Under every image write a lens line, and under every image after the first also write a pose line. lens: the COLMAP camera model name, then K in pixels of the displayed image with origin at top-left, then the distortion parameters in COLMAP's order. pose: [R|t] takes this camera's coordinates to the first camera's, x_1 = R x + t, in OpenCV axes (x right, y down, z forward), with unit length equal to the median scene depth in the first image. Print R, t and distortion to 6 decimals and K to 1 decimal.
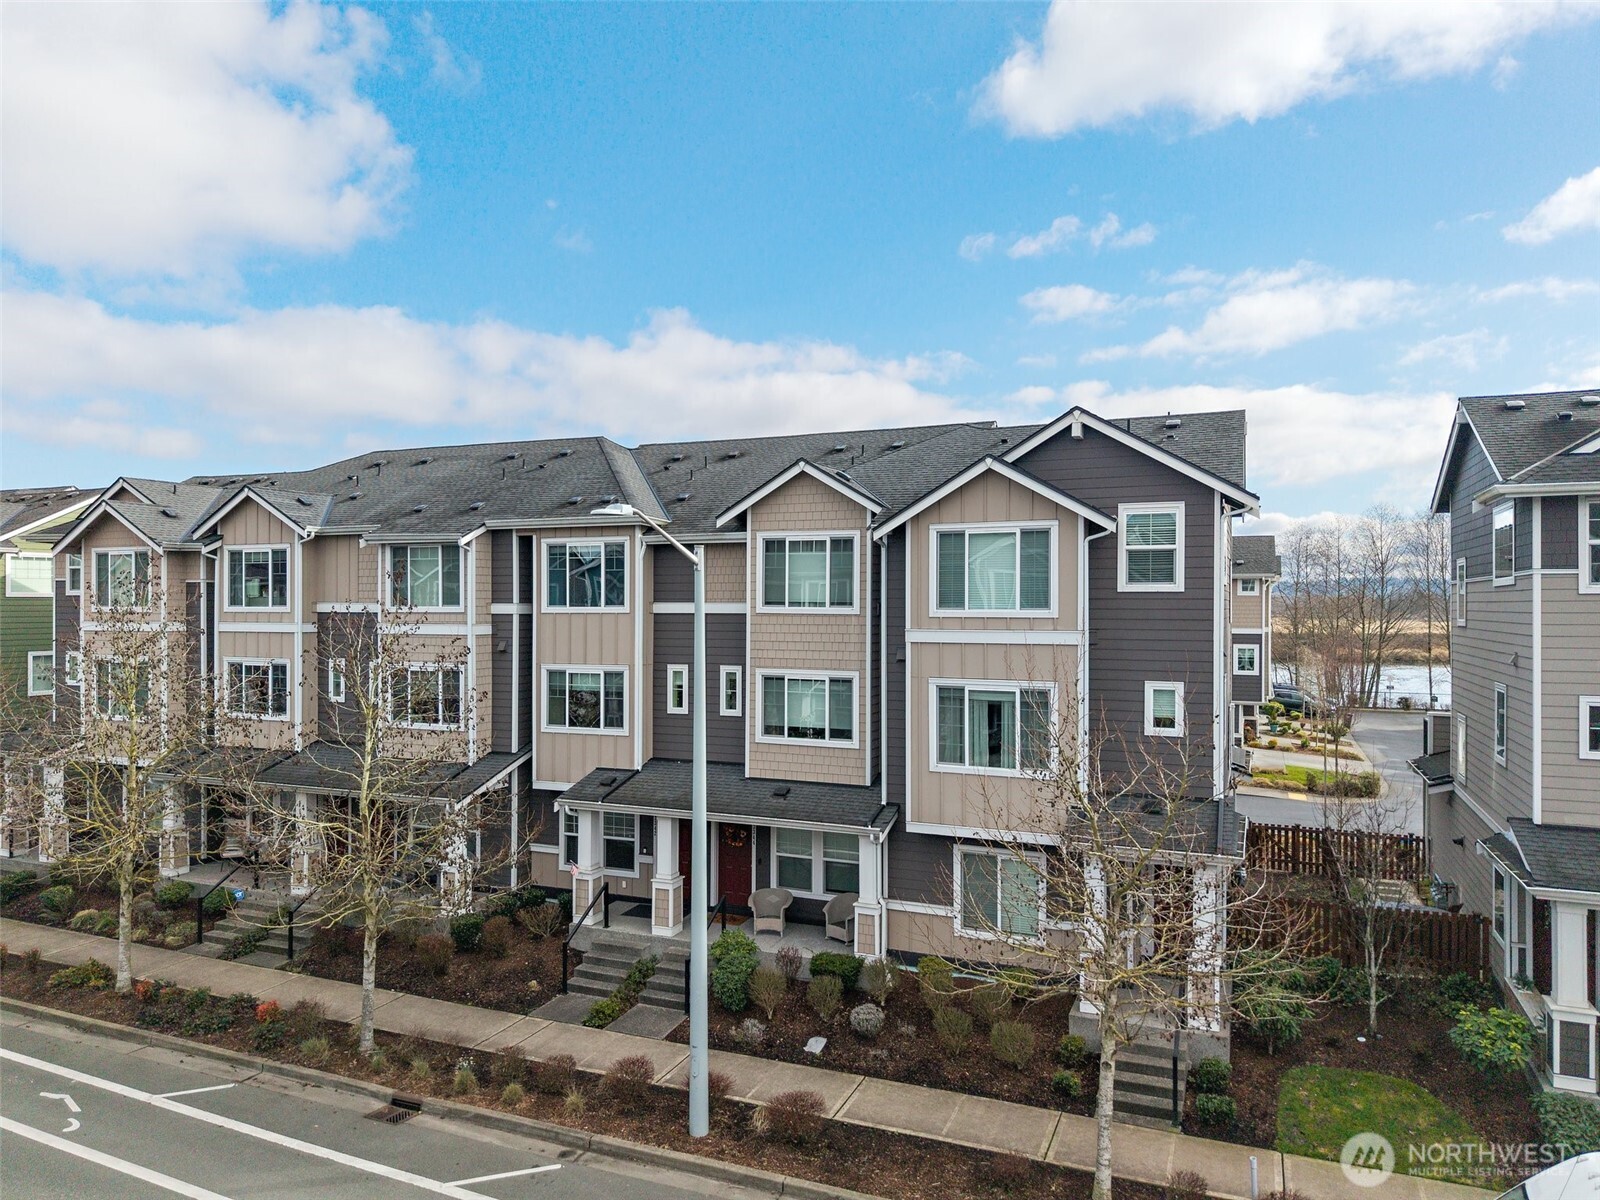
lens RADIAL K [[1045.5, 0, 799.5], [0, 1045.5, 642.6], [0, 0, 1]] dist [0.000617, -0.002697]
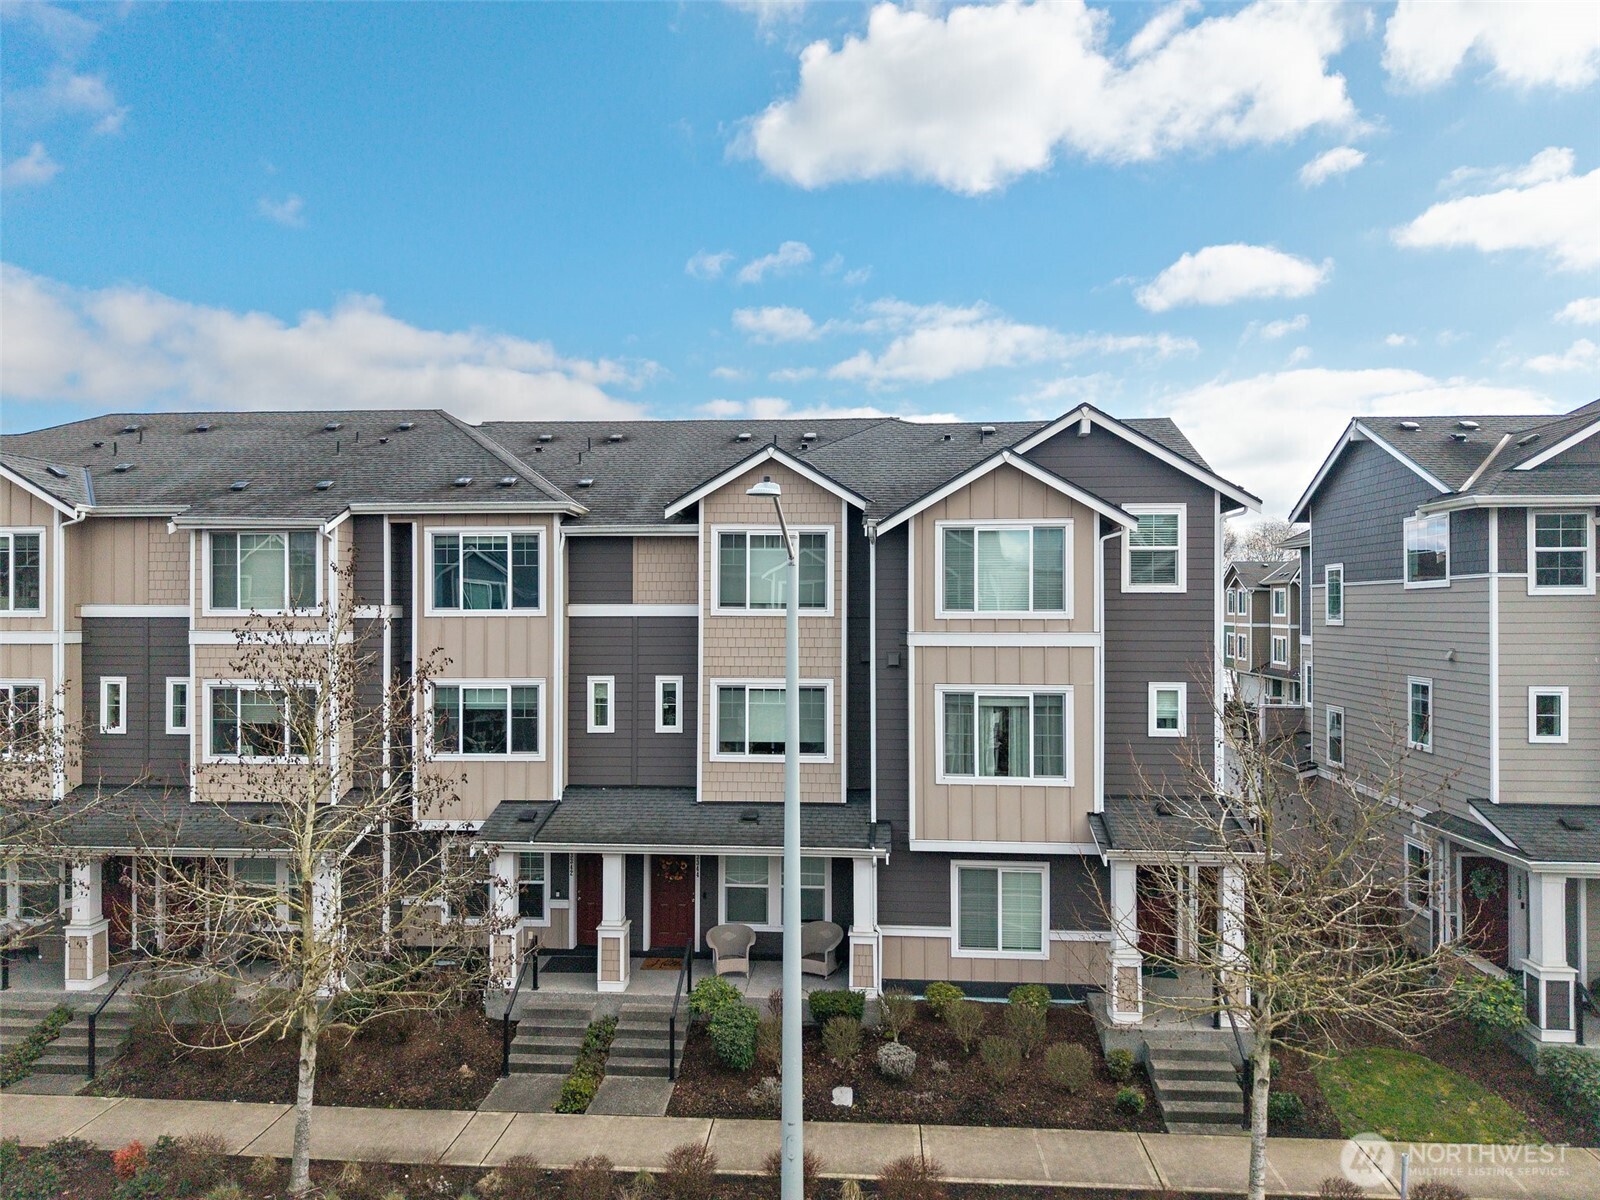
lens RADIAL K [[1045.5, 0, 799.5], [0, 1045.5, 642.6], [0, 0, 1]] dist [0.000617, -0.002697]
pose [[0.949221, -0.008662, 0.314490, -0.254865], [0.011857, 0.999896, -0.008249, 0.002816], [-0.314386, 0.011559, 0.949225, 0.135552]]
